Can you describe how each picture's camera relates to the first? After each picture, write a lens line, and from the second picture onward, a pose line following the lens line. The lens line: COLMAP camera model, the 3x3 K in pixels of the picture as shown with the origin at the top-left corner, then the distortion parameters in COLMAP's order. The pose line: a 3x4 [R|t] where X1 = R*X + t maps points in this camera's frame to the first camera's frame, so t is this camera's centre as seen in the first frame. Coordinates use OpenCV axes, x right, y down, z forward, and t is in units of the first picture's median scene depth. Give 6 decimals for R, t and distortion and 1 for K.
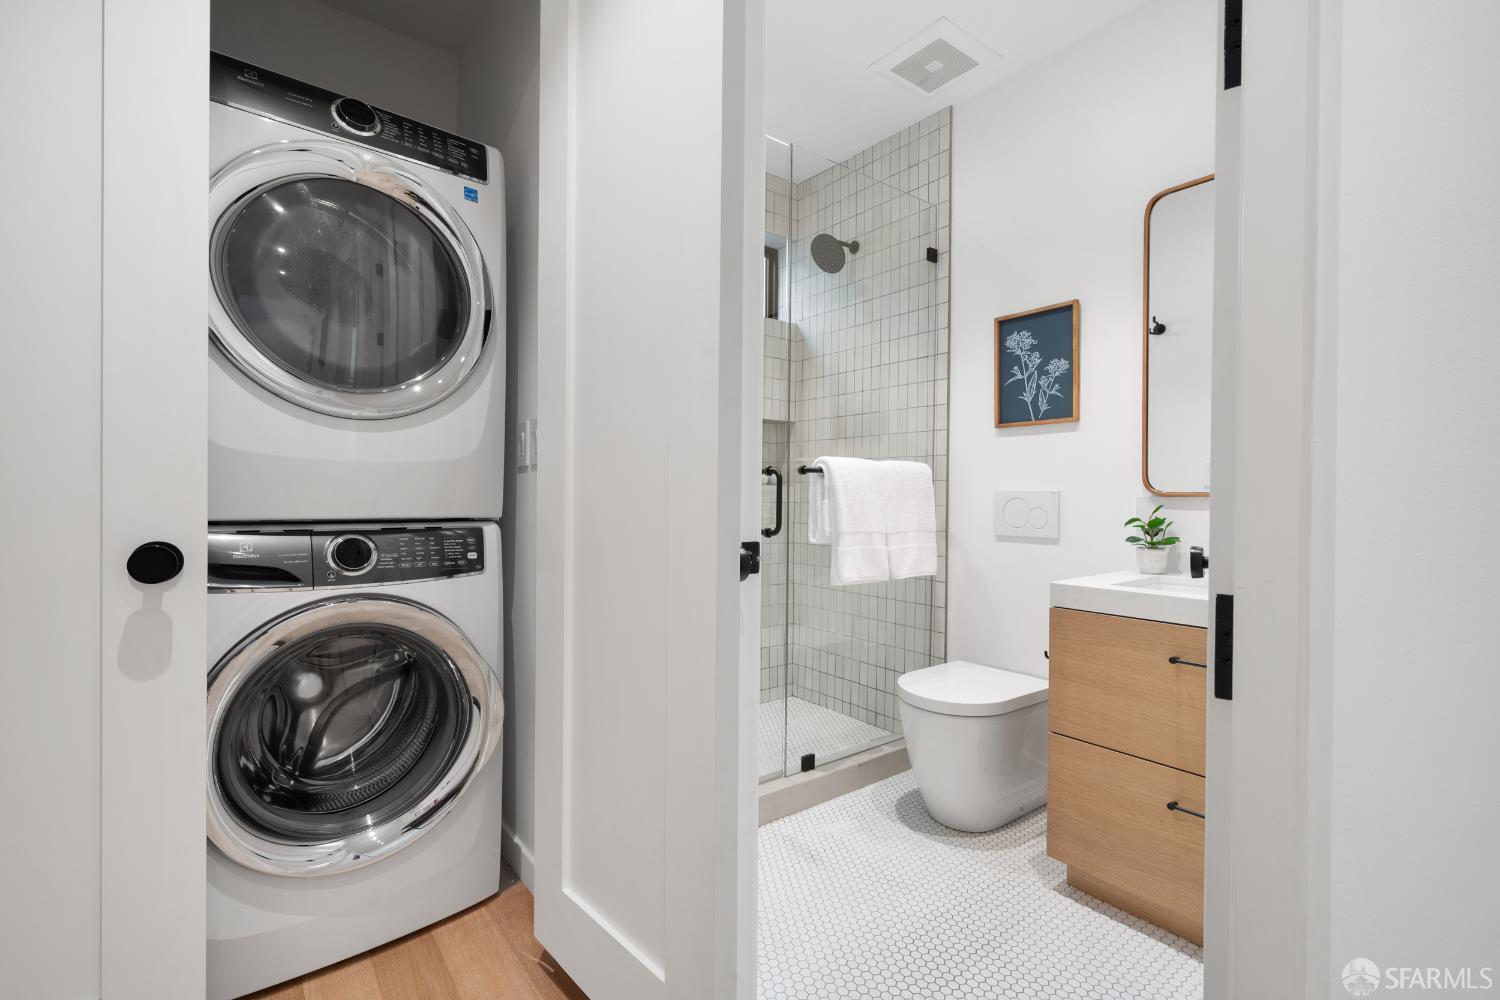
lens RADIAL K [[674.7, 0, 747.8], [0, 674.7, 502.0], [0, 0, 1]] dist [0.001032, -0.000023]
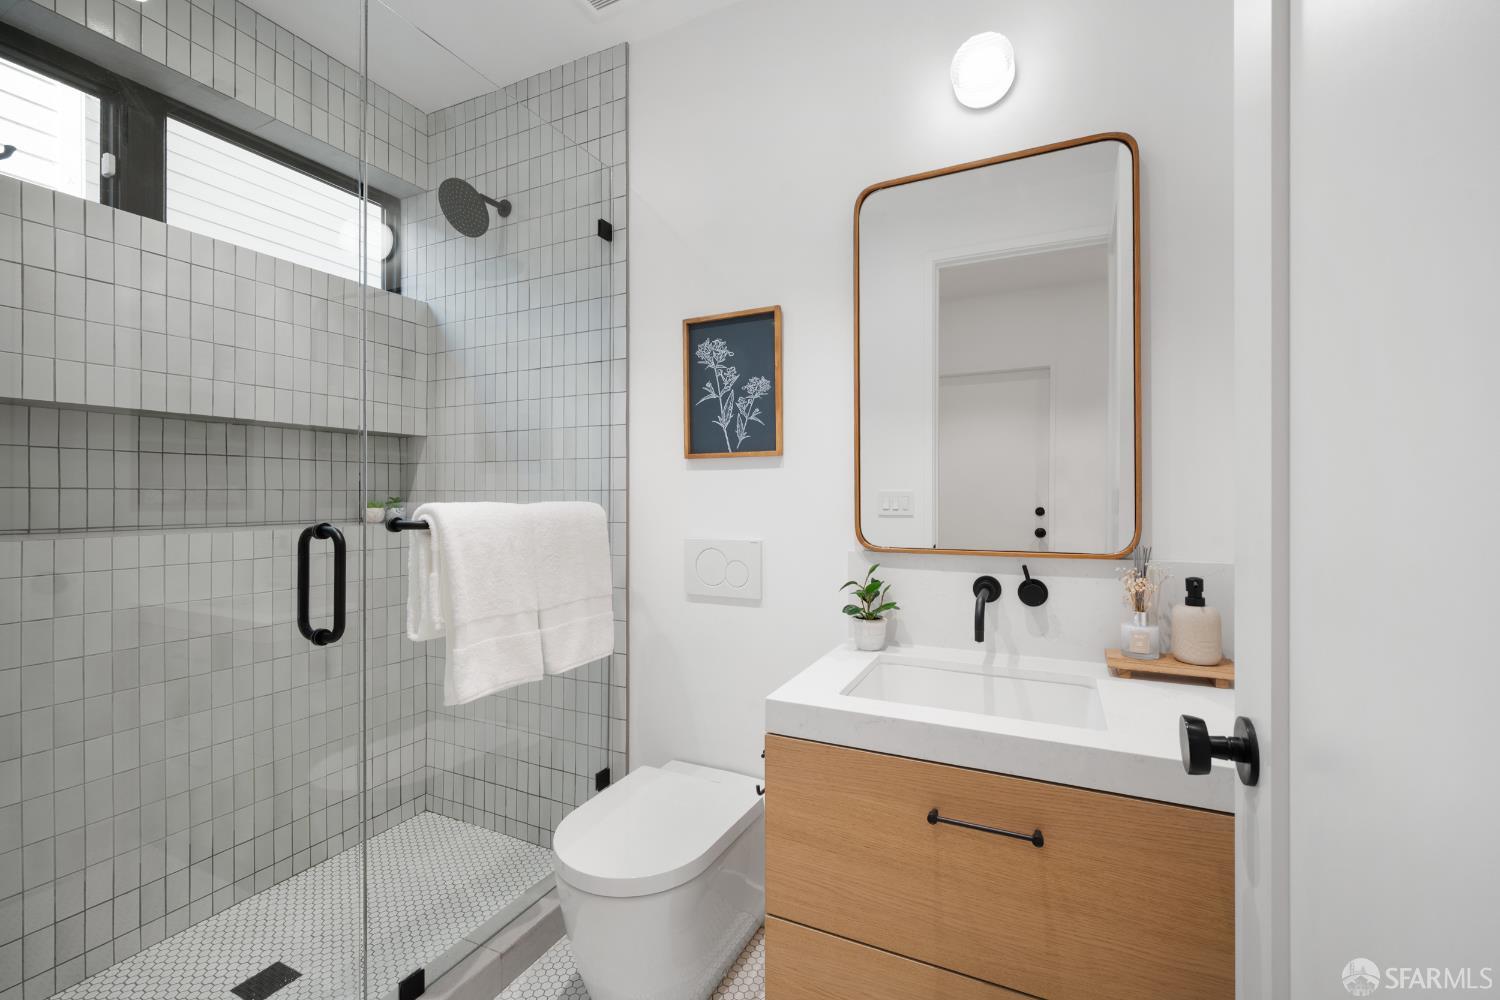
lens RADIAL K [[657.1, 0, 750.2], [0, 657.1, 500.8], [0, 0, 1]] dist [-0.000242, -0.000192]
pose [[0.897879, -0.007533, 0.440178, 0.099140], [0.010953, 0.999926, -0.005229, -0.056974], [-0.440107, 0.009516, 0.897895, 0.285090]]
